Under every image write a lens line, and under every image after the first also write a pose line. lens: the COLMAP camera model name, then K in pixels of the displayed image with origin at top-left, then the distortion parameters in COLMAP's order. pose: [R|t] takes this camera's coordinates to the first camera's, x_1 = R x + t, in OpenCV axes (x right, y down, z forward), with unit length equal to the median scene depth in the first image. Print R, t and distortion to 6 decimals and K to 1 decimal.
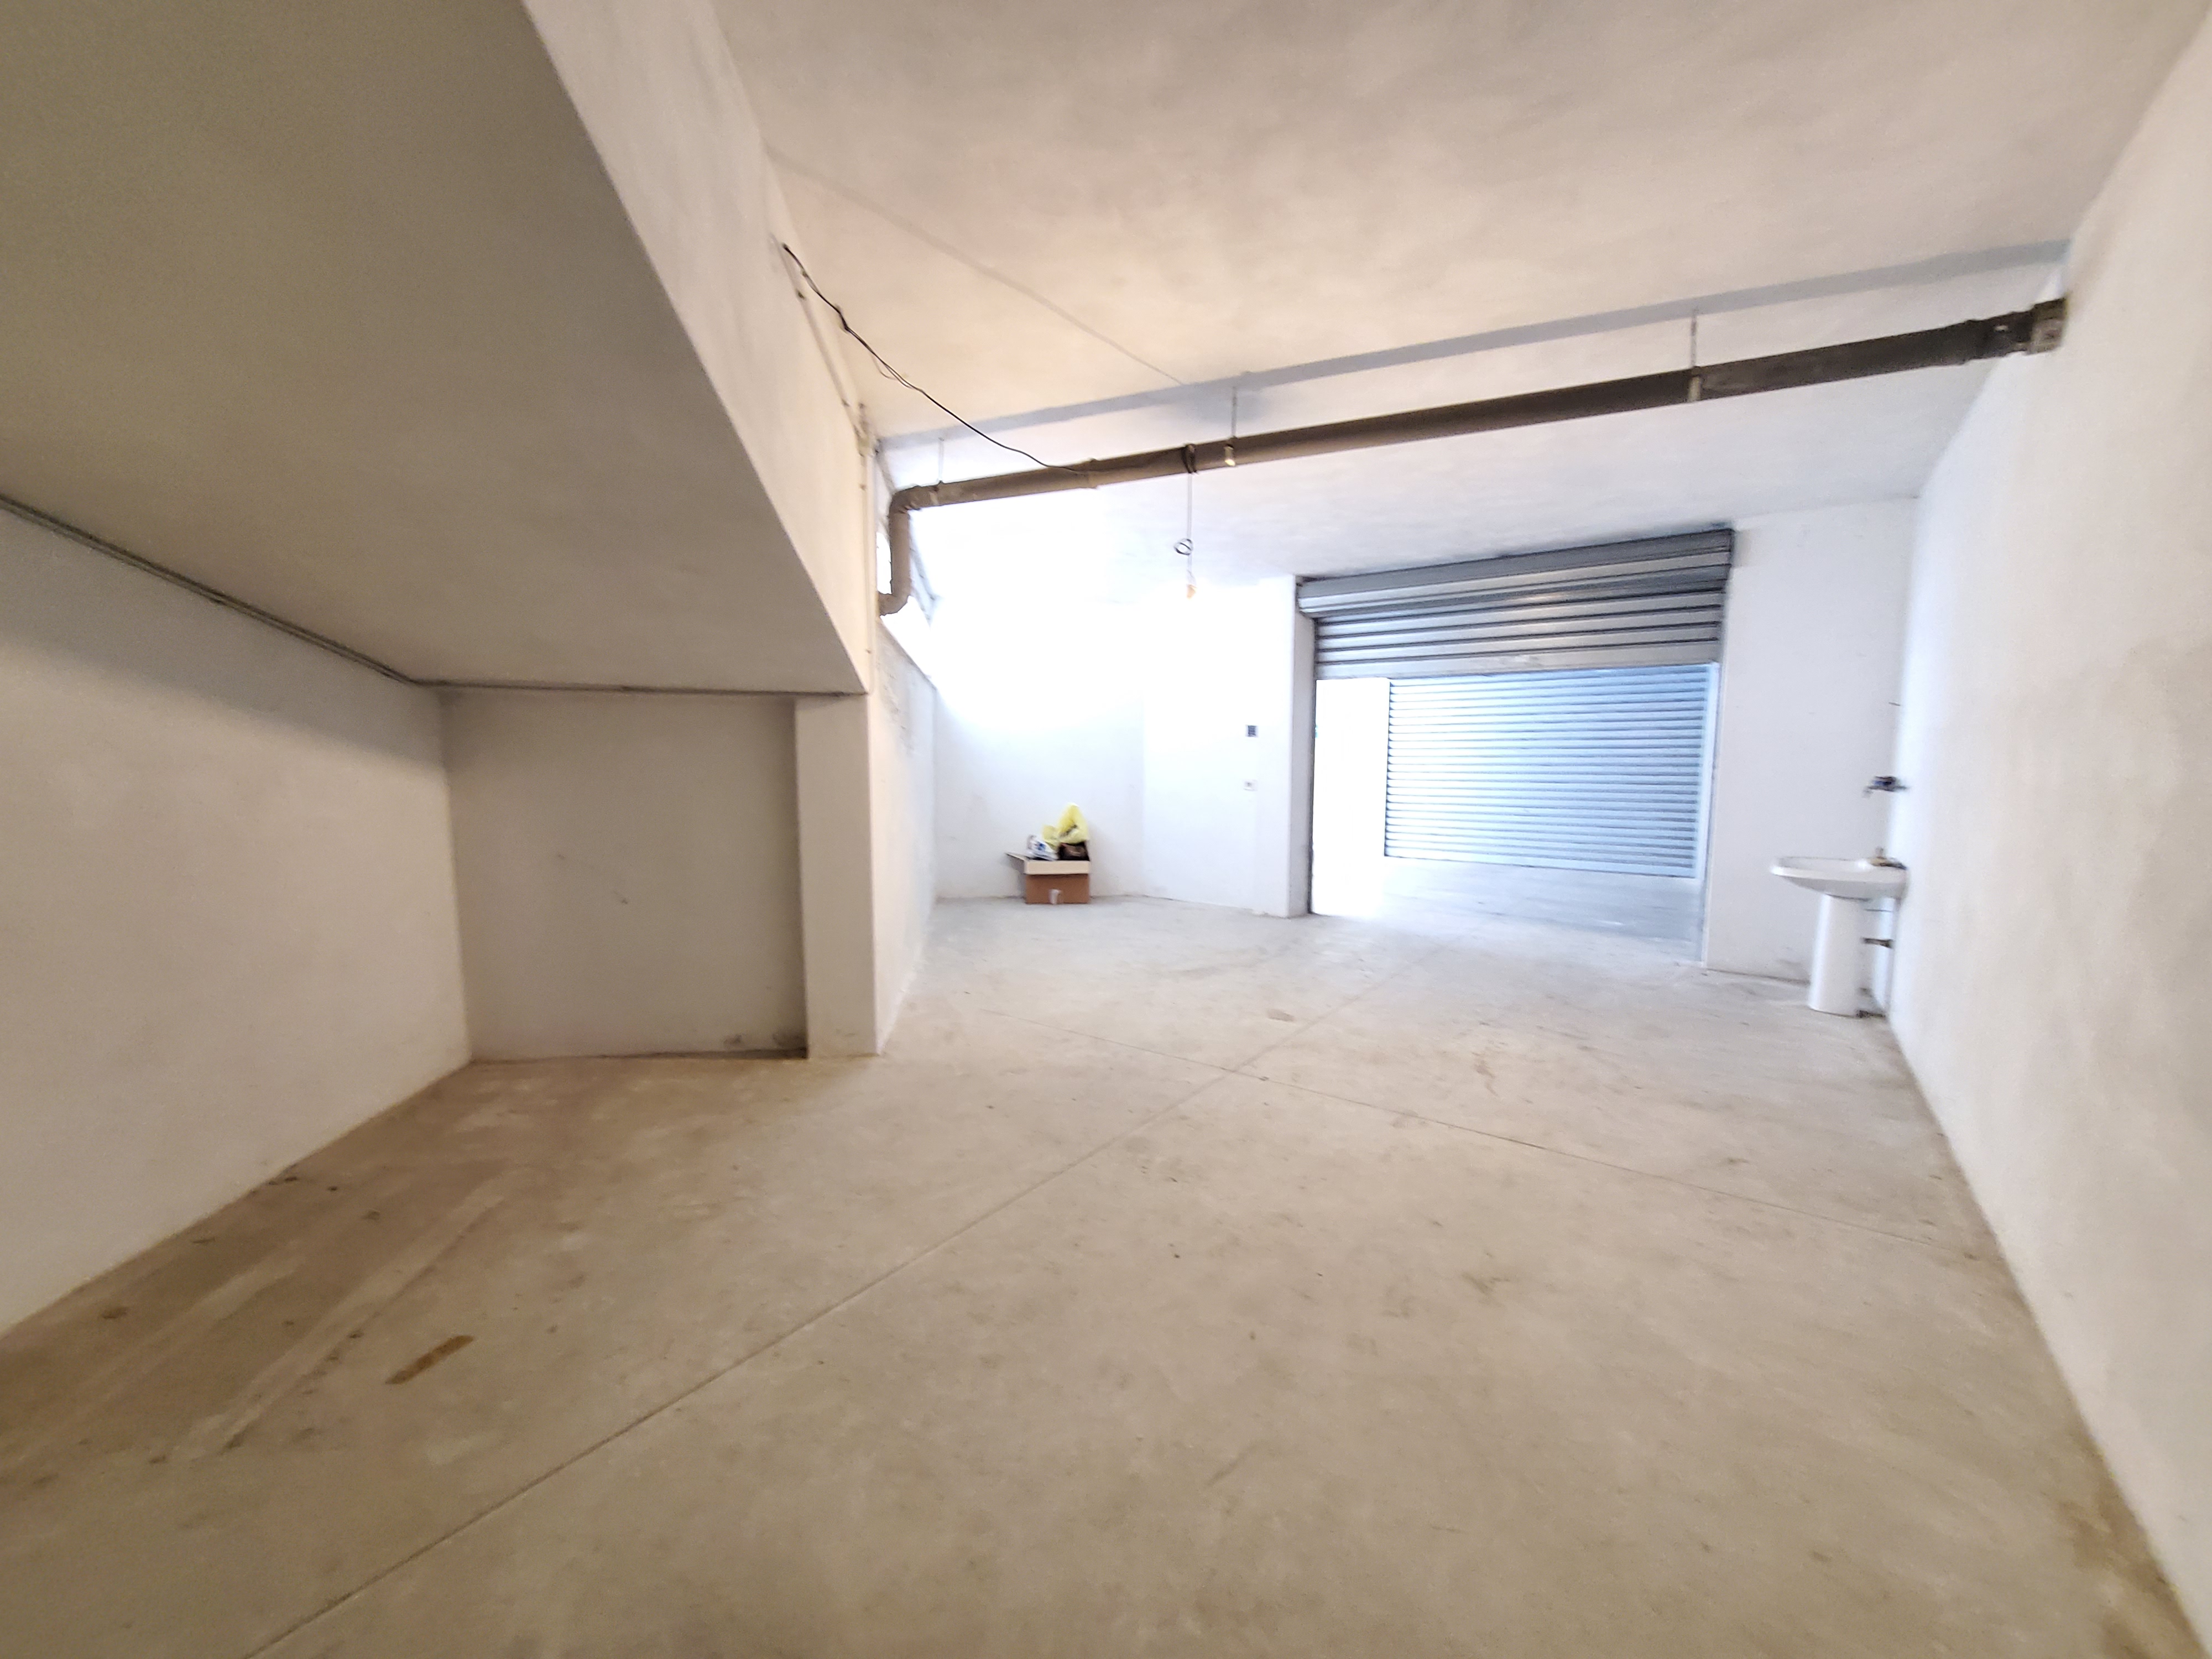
lens RADIAL K [[867.0, 0, 1110.5], [0, 867.0, 846.7], [0, 0, 1]] dist [0.005943, -0.000421]
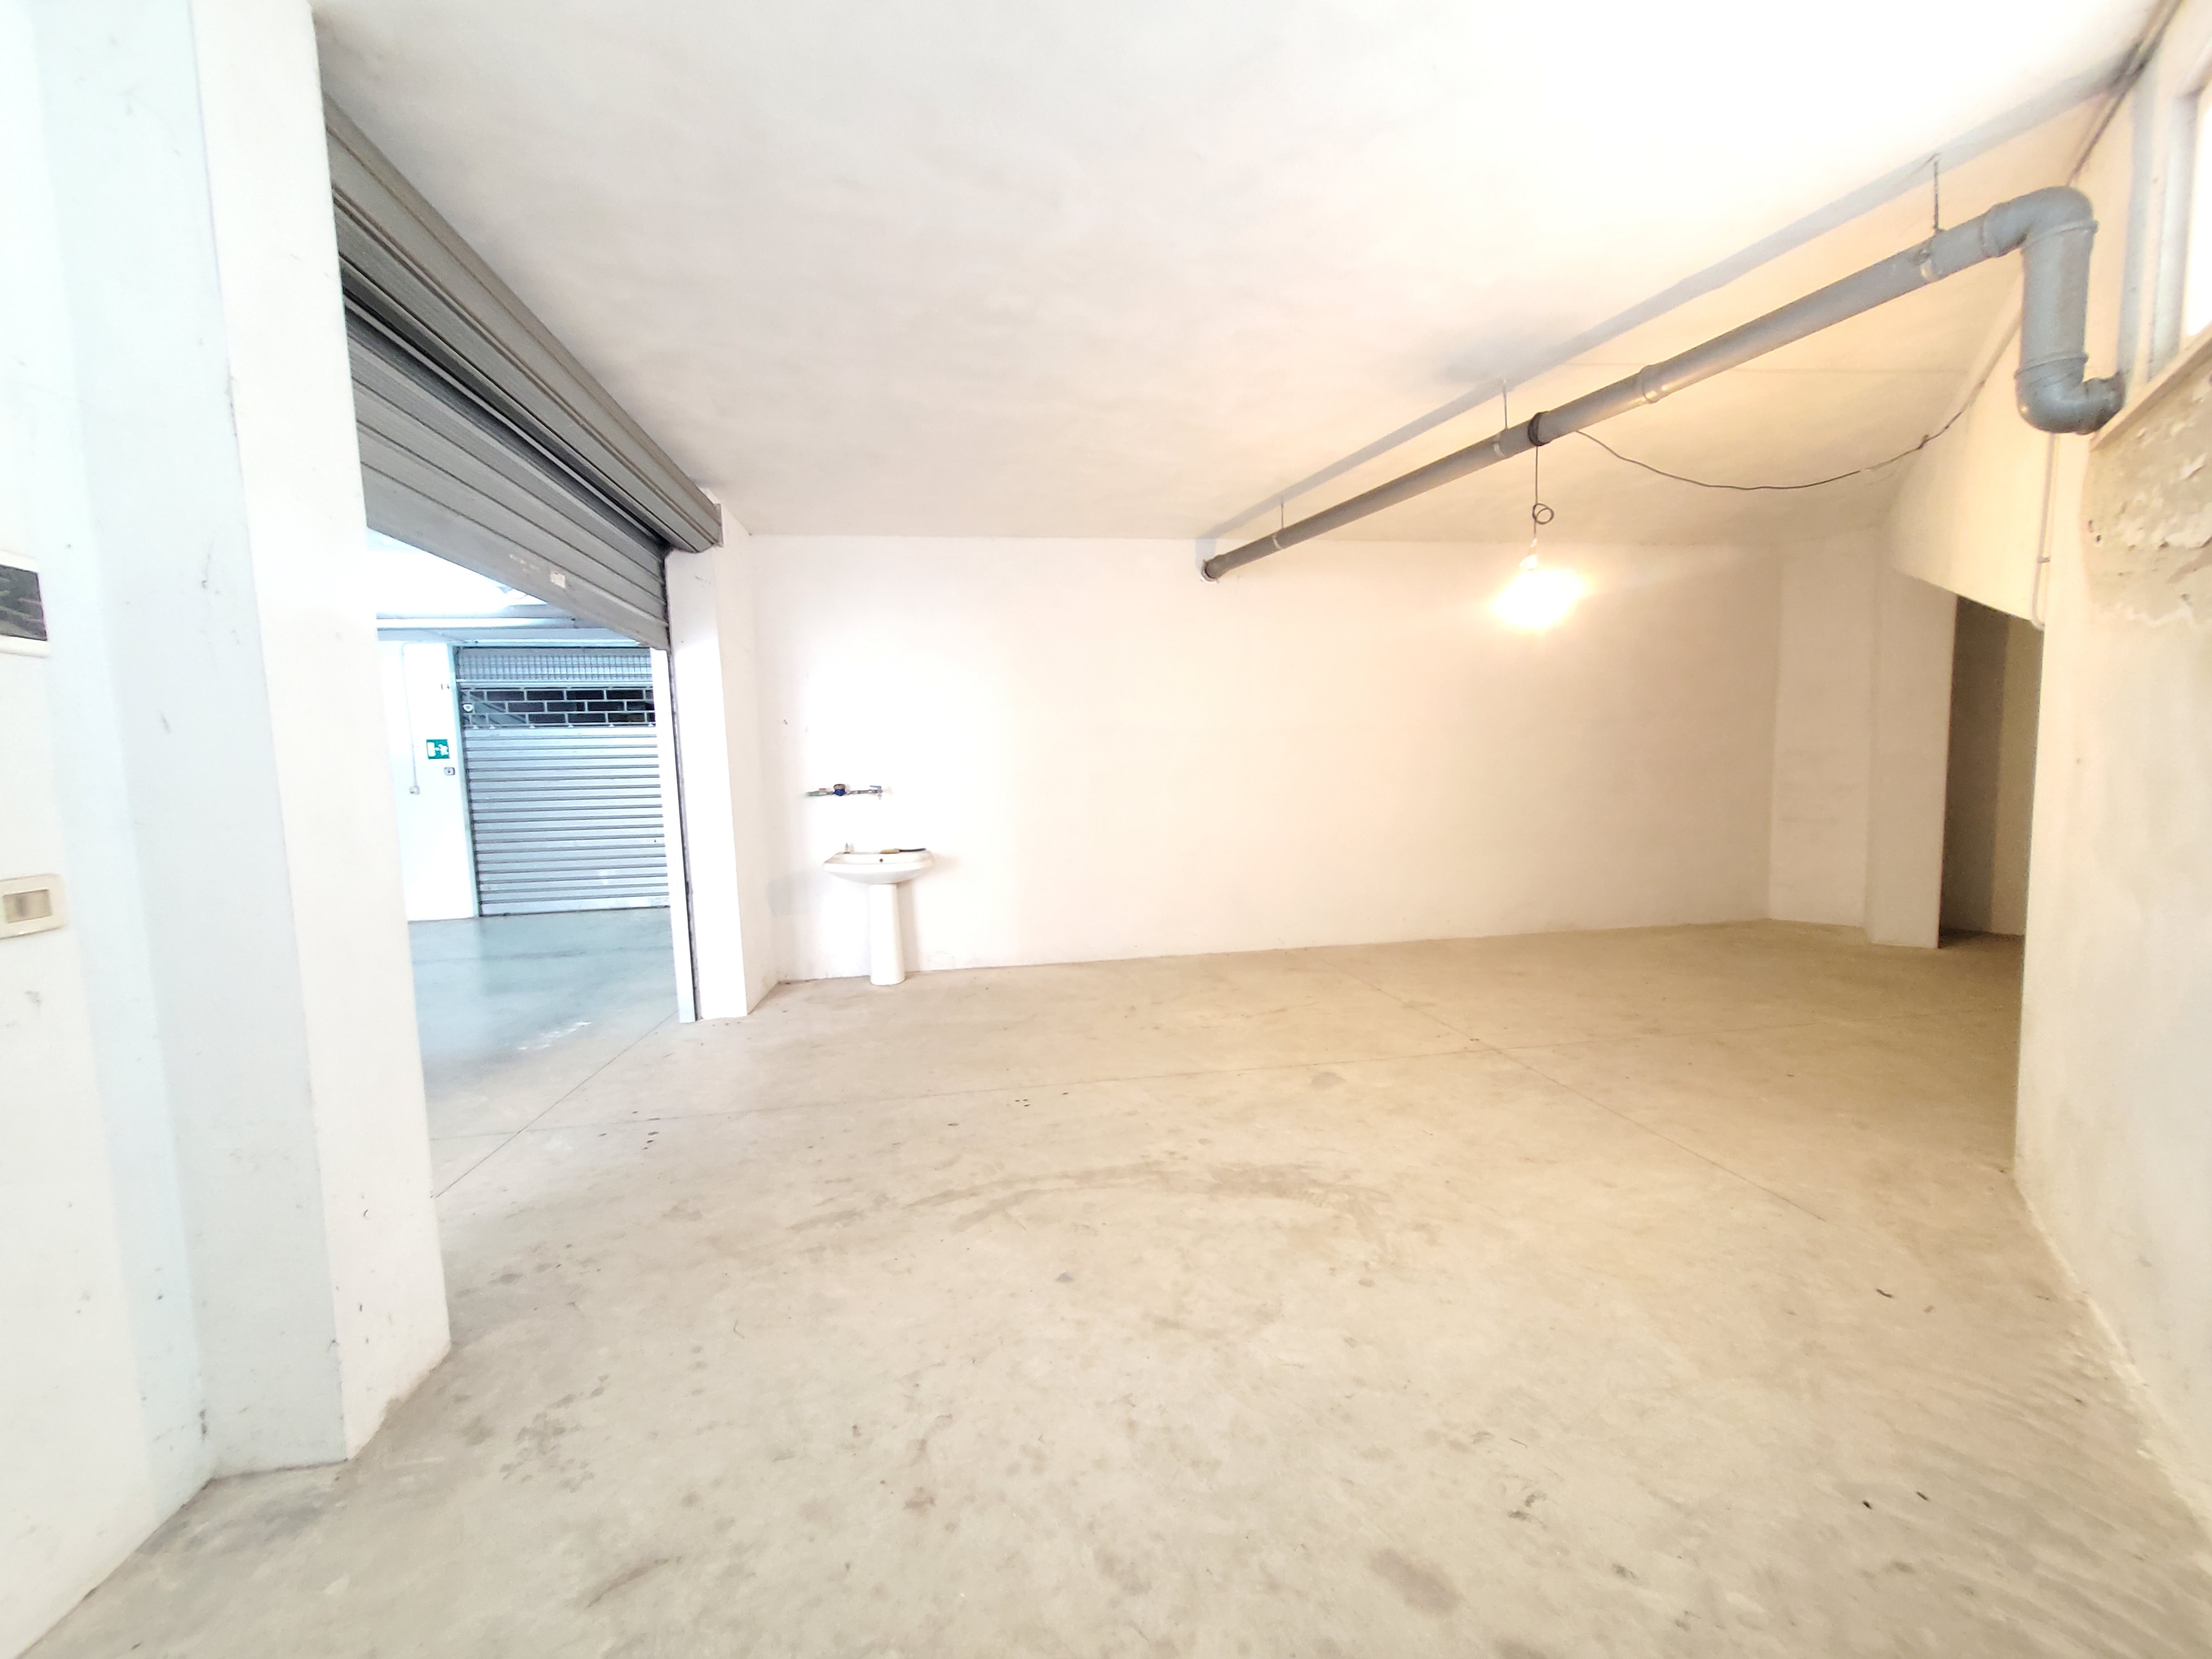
lens RADIAL K [[867.0, 0, 1110.5], [0, 867.0, 846.7], [0, 0, 1]] dist [0.005943, -0.000421]
pose [[-0.714557, -0.039196, 0.698478, -0.237897], [0.098427, 0.982865, 0.155848, -0.177898], [-0.692619, 0.180111, -0.698455, 1.943497]]
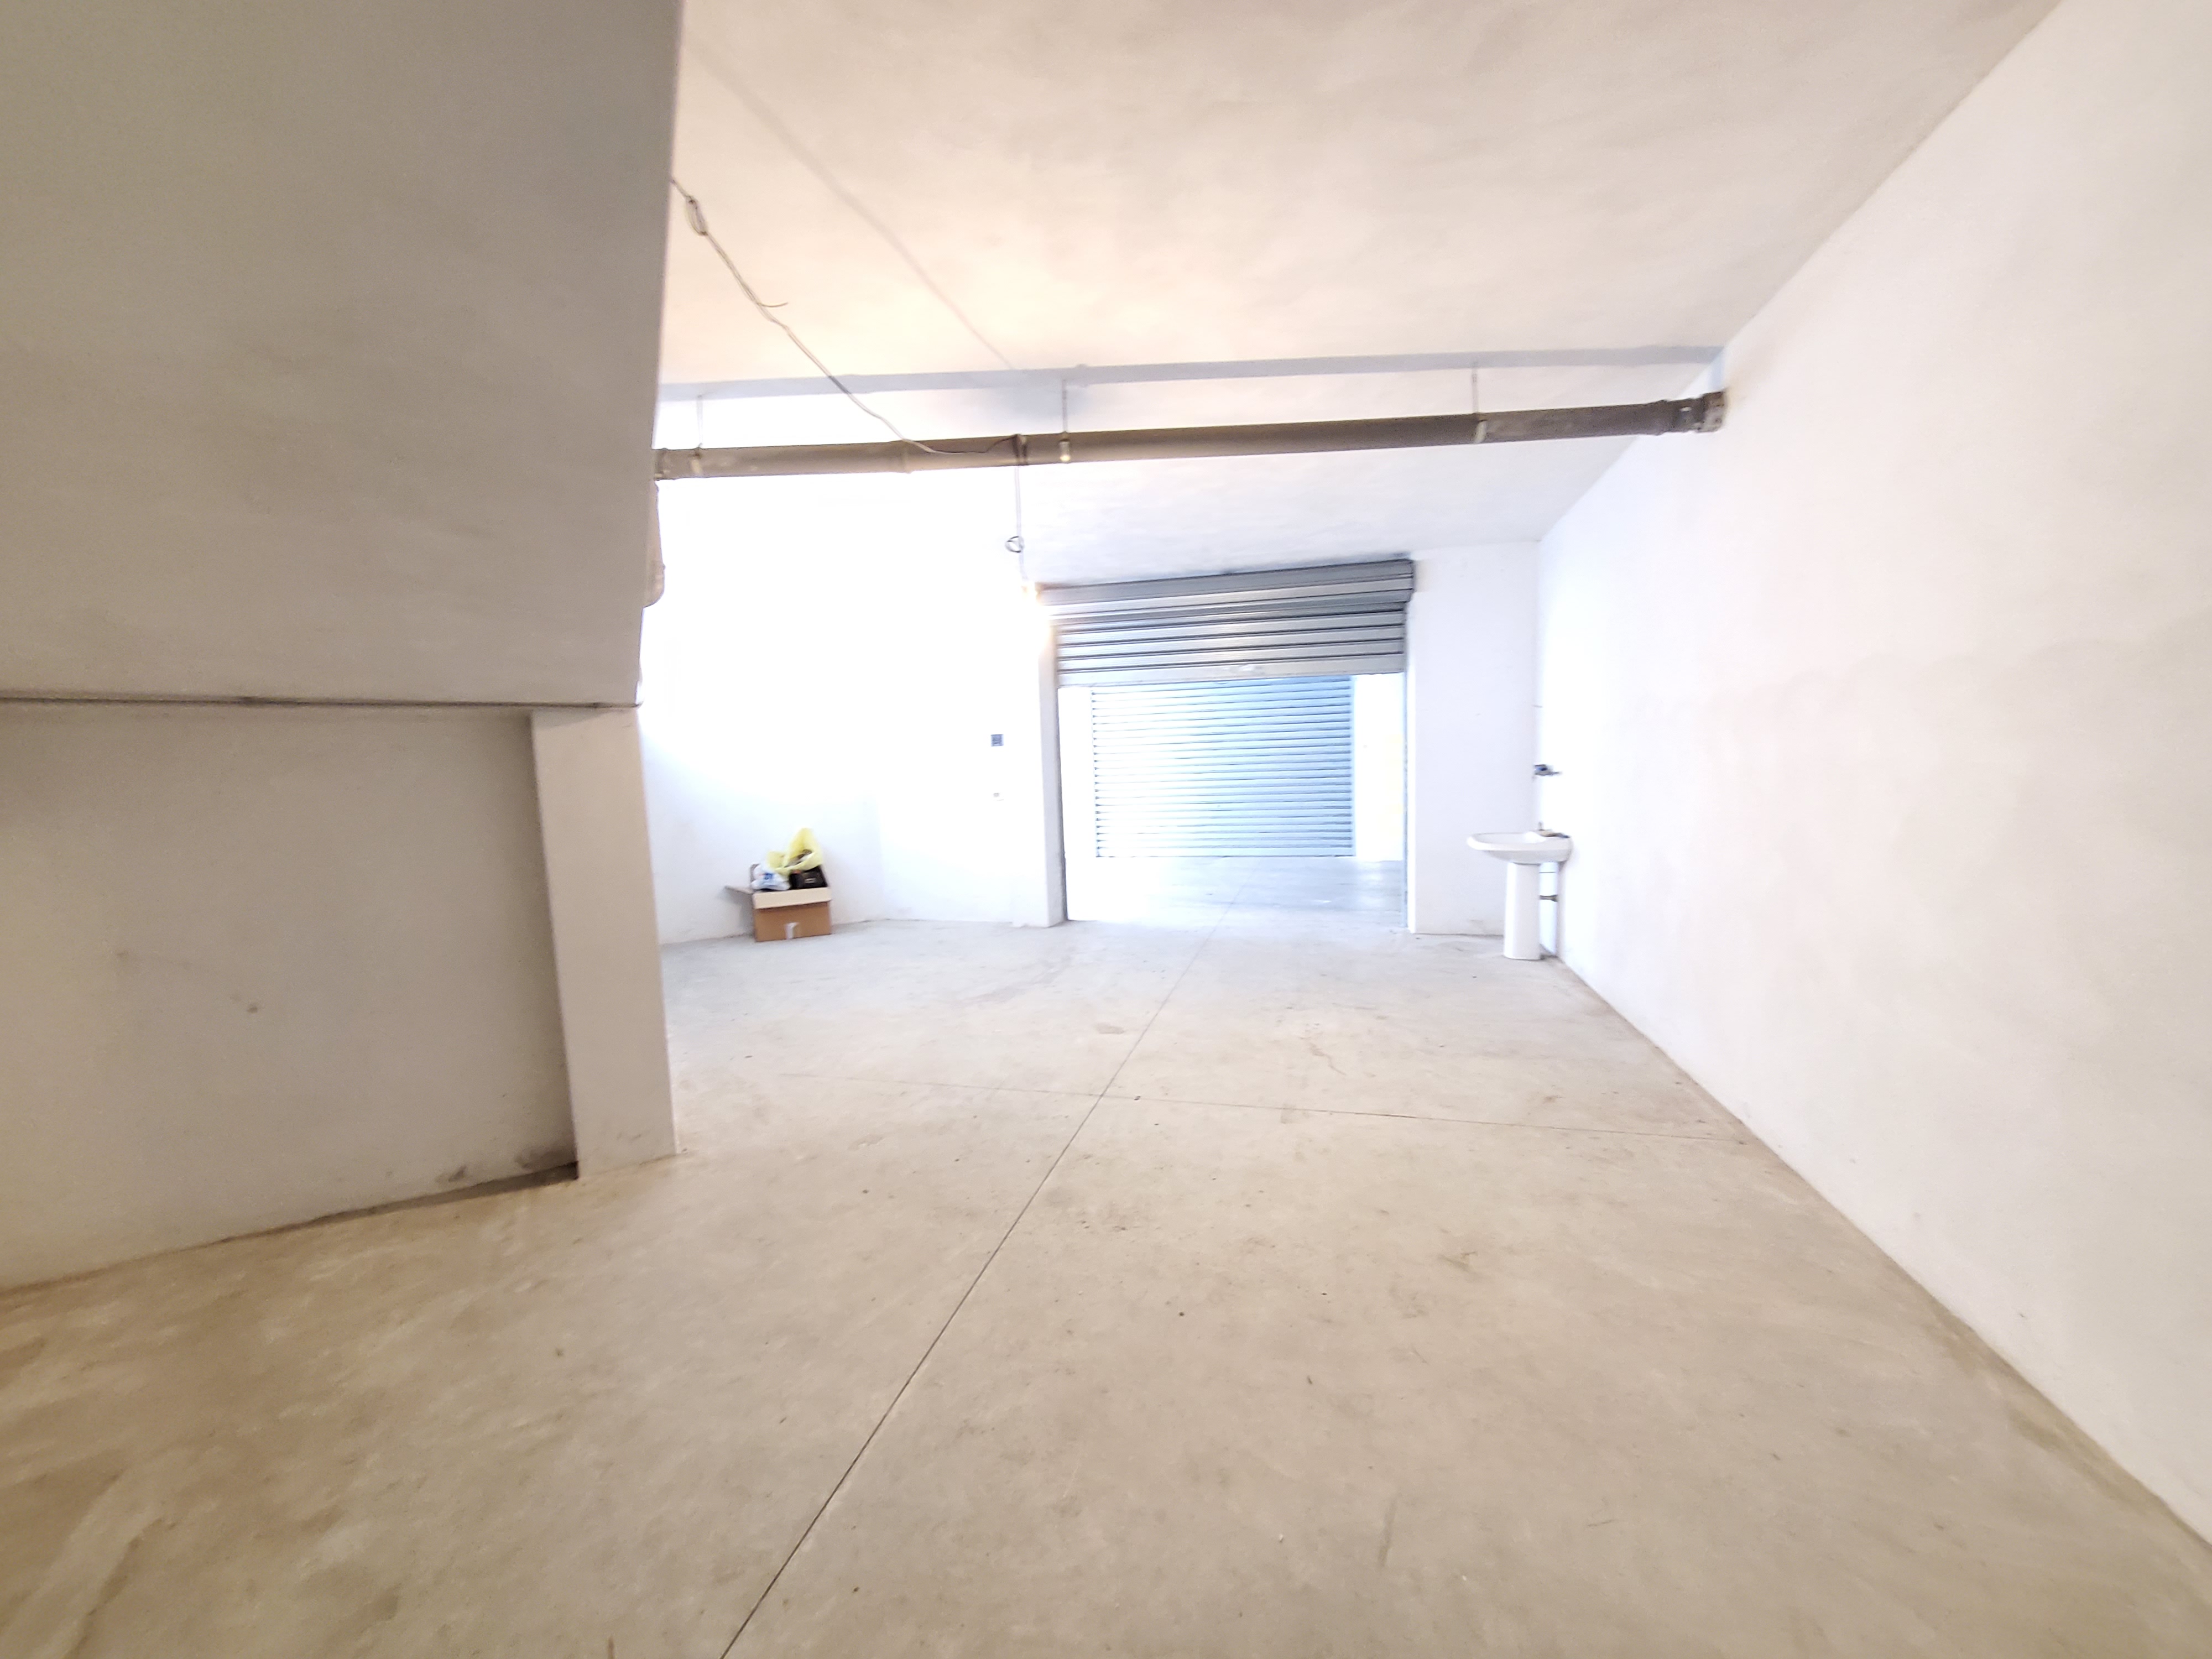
lens RADIAL K [[866.3, 0, 1108.4], [0, 866.3, 846.3], [0, 0, 1]] dist [0.006709, 0.000298]
pose [[0.924504, -0.070280, 0.374638, -0.186171], [0.073998, 0.997248, 0.004470, -0.018411], [-0.373921, 0.023590, 0.927161, 0.103559]]
